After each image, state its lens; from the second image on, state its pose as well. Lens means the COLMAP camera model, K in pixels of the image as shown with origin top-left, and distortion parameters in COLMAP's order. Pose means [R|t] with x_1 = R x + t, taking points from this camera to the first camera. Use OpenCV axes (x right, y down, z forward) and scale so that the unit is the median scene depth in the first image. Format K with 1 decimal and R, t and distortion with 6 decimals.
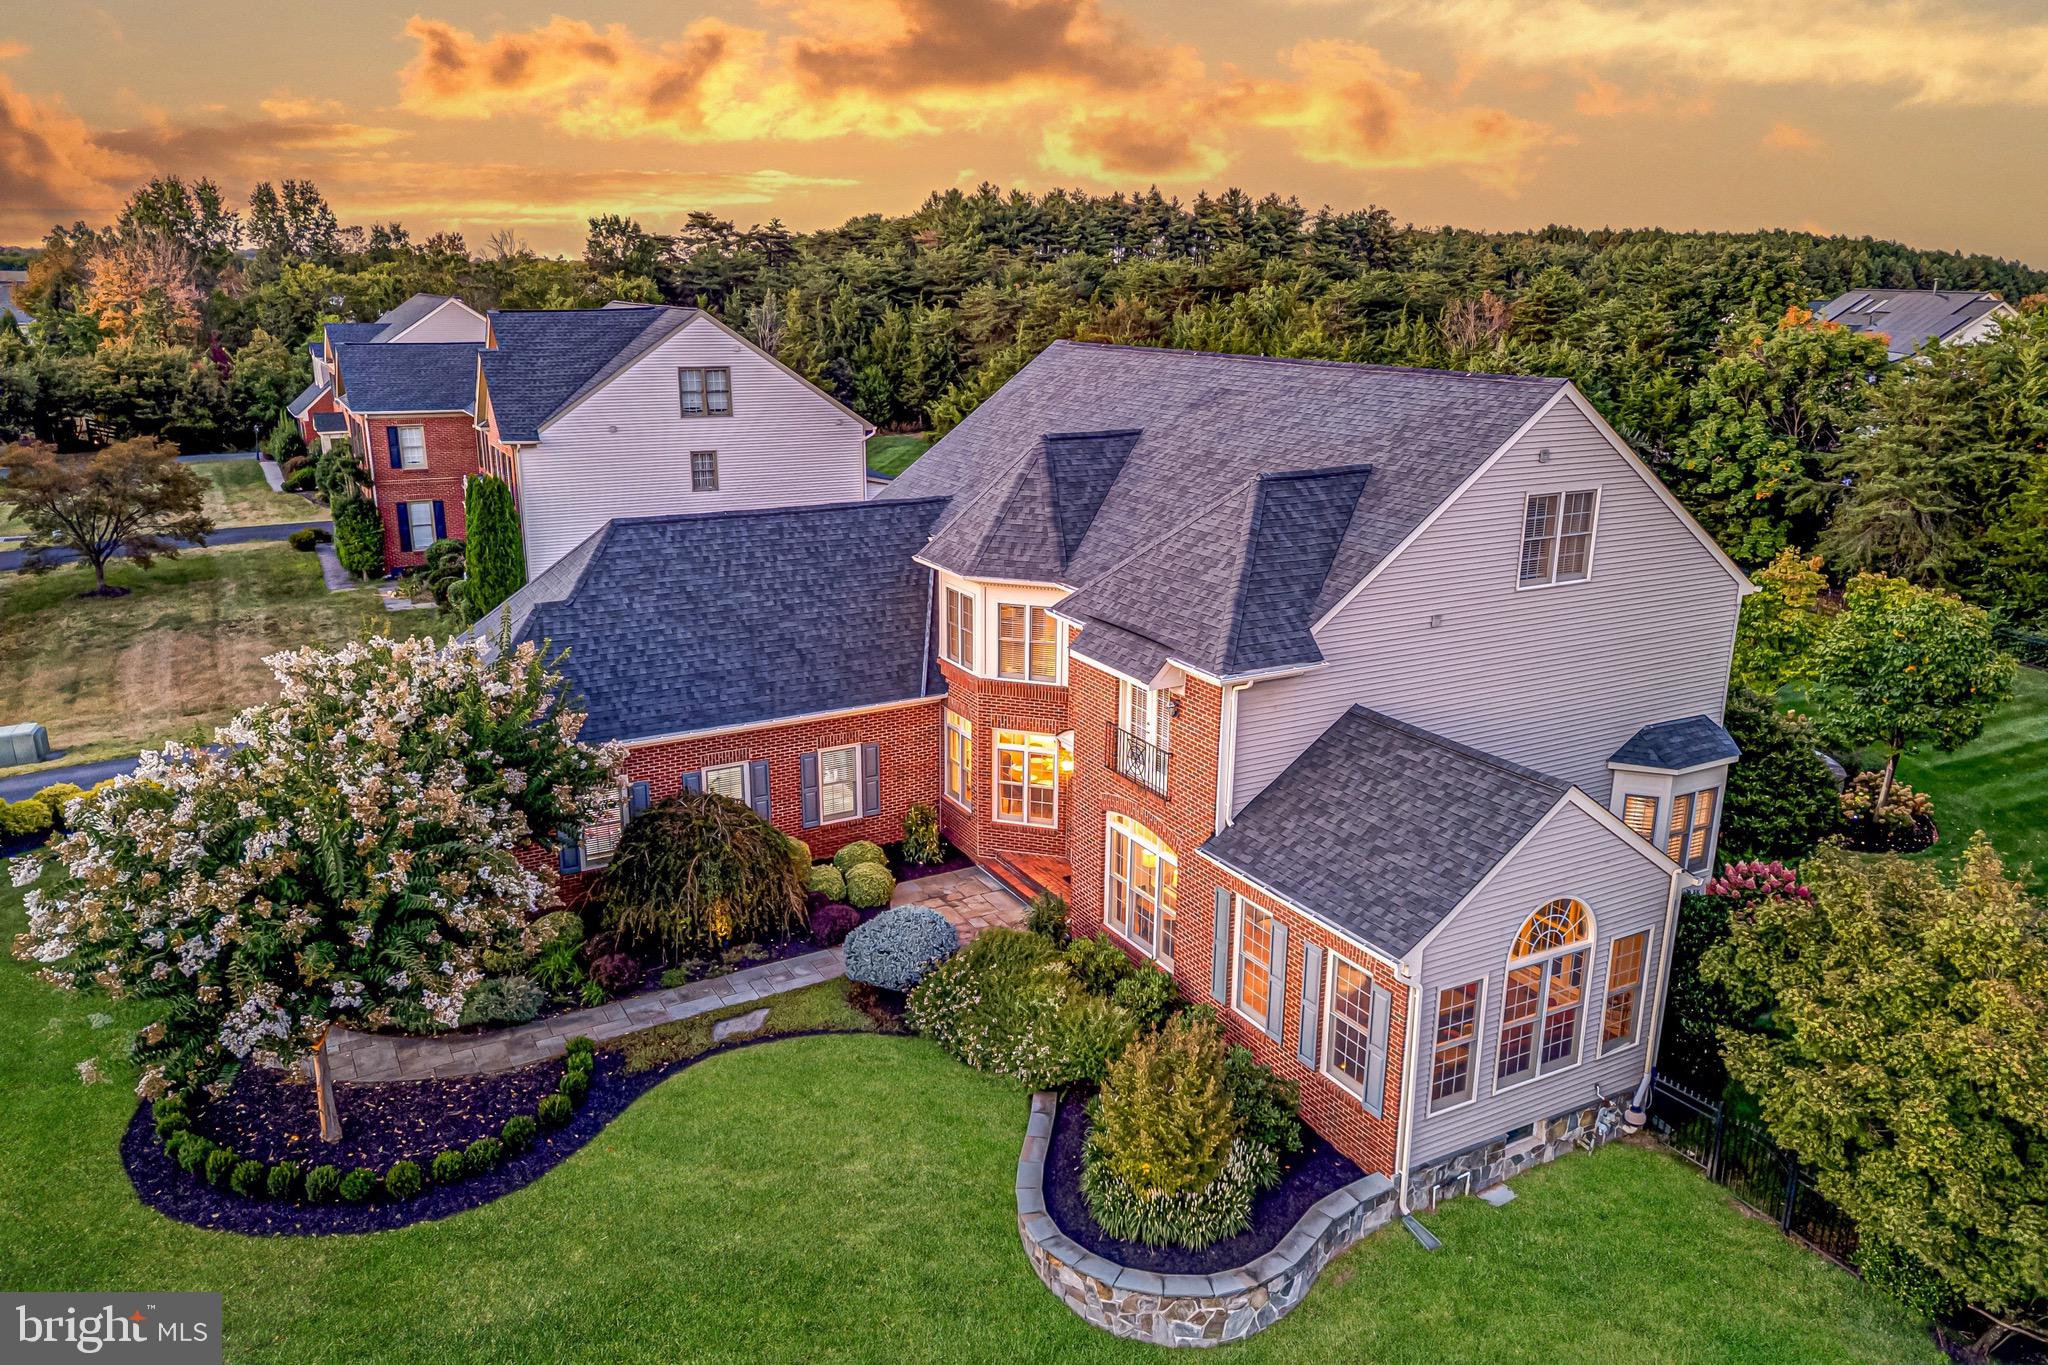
lens RADIAL K [[1232.1, 0, 1025.4], [0, 1232.1, 847.6], [0, 0, 1]] dist [0.053778, -0.047615]
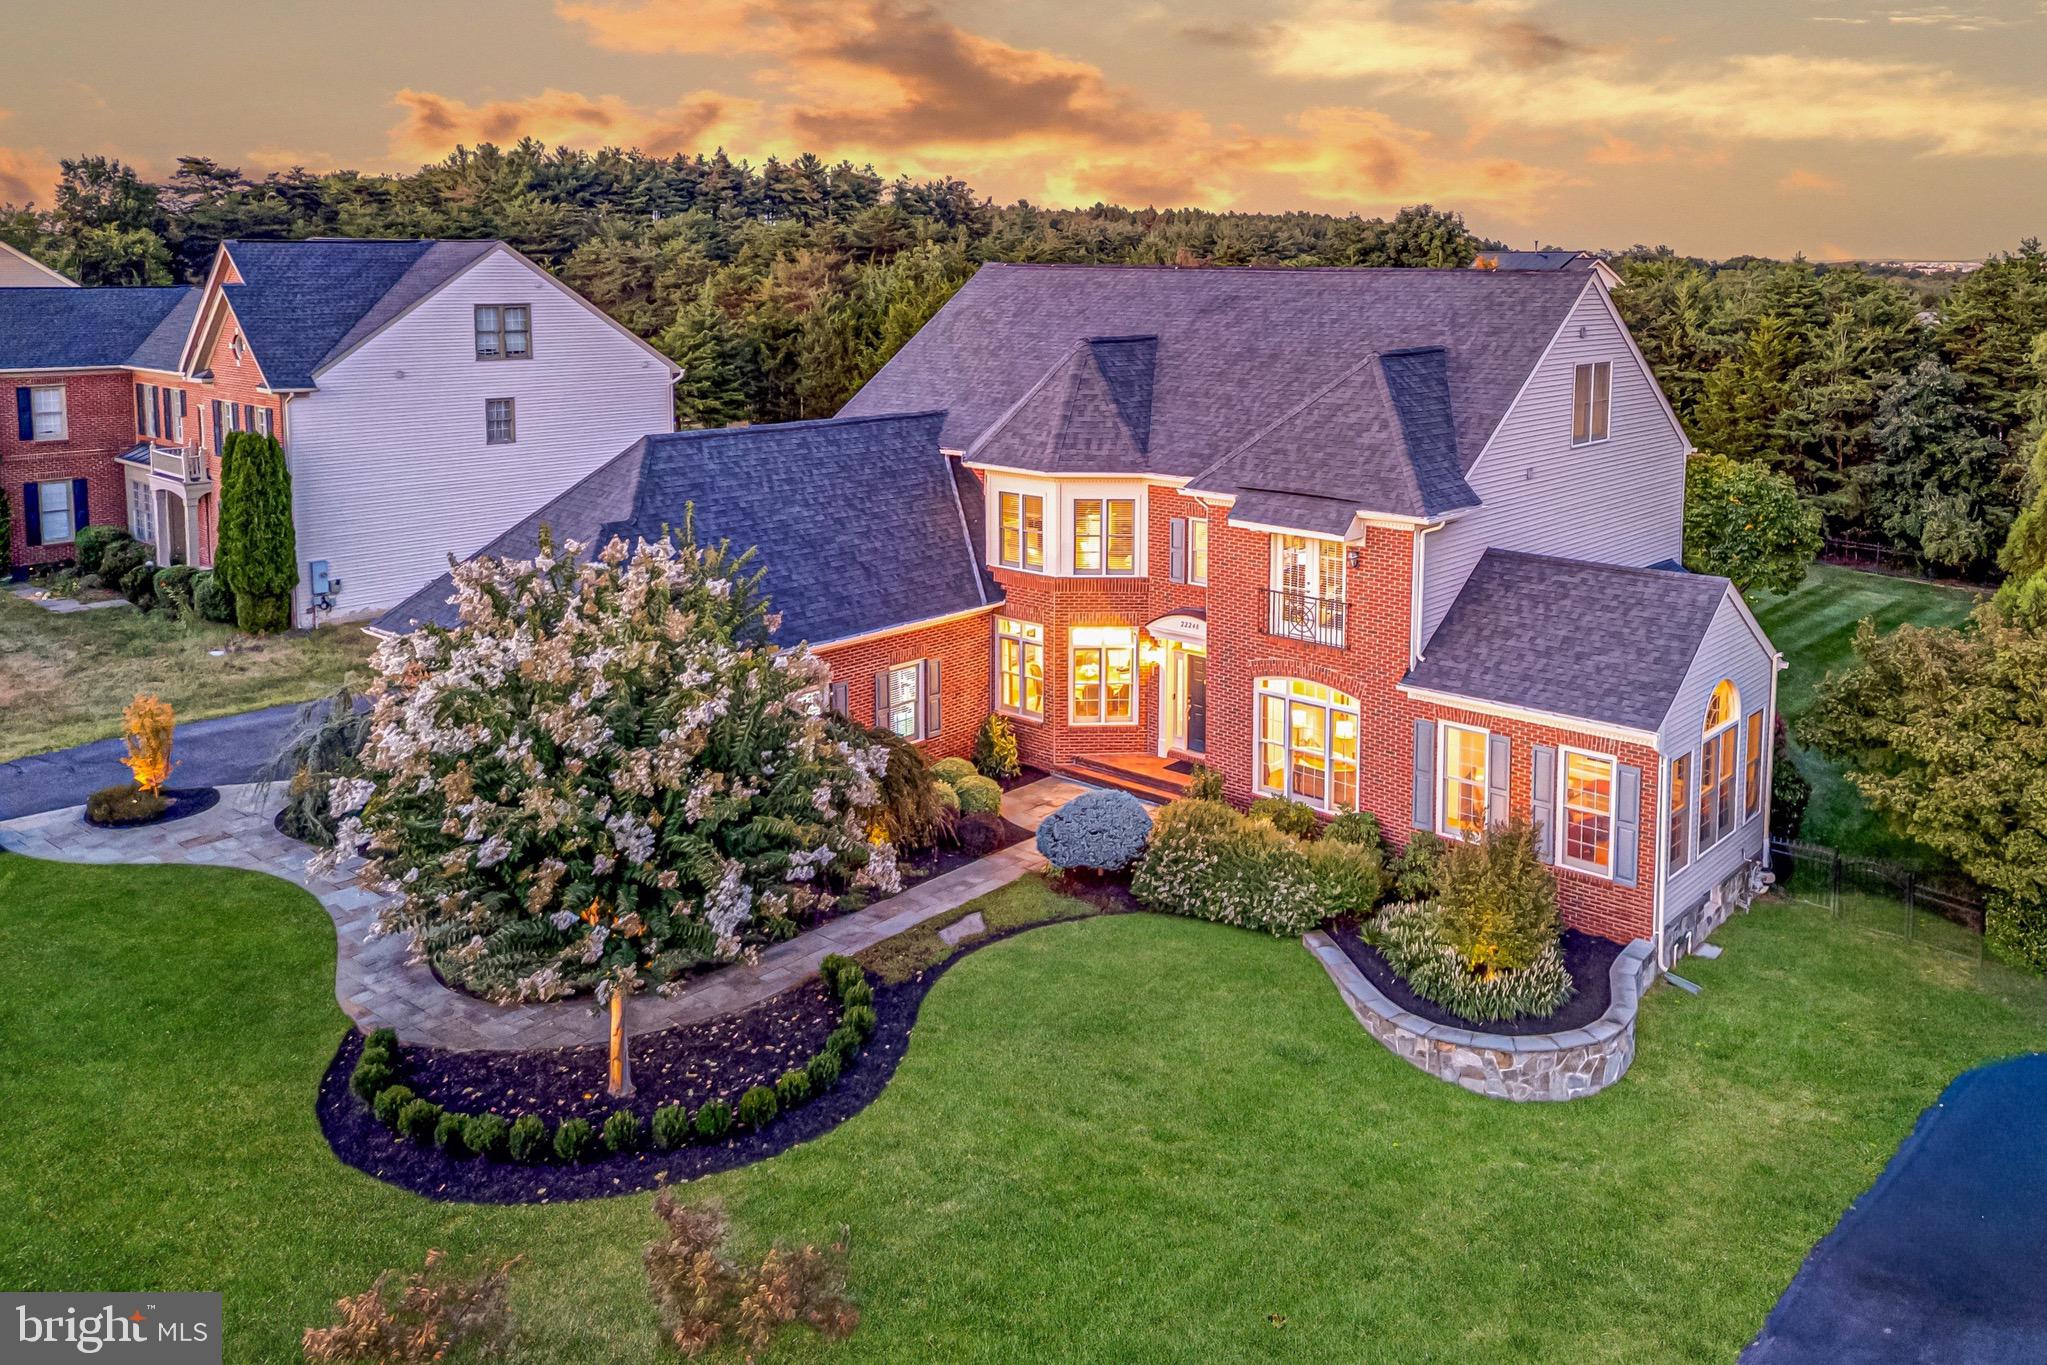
lens RADIAL K [[1452.9, 0, 1028.5], [0, 1452.9, 708.1], [0, 0, 1]] dist [0.061144, -0.066308]
pose [[0.939039, -0.096724, 0.329925, -0.403852], [0.138878, 0.984551, -0.106636, 0.077609], [-0.314514, 0.145955, 0.937965, -0.057651]]
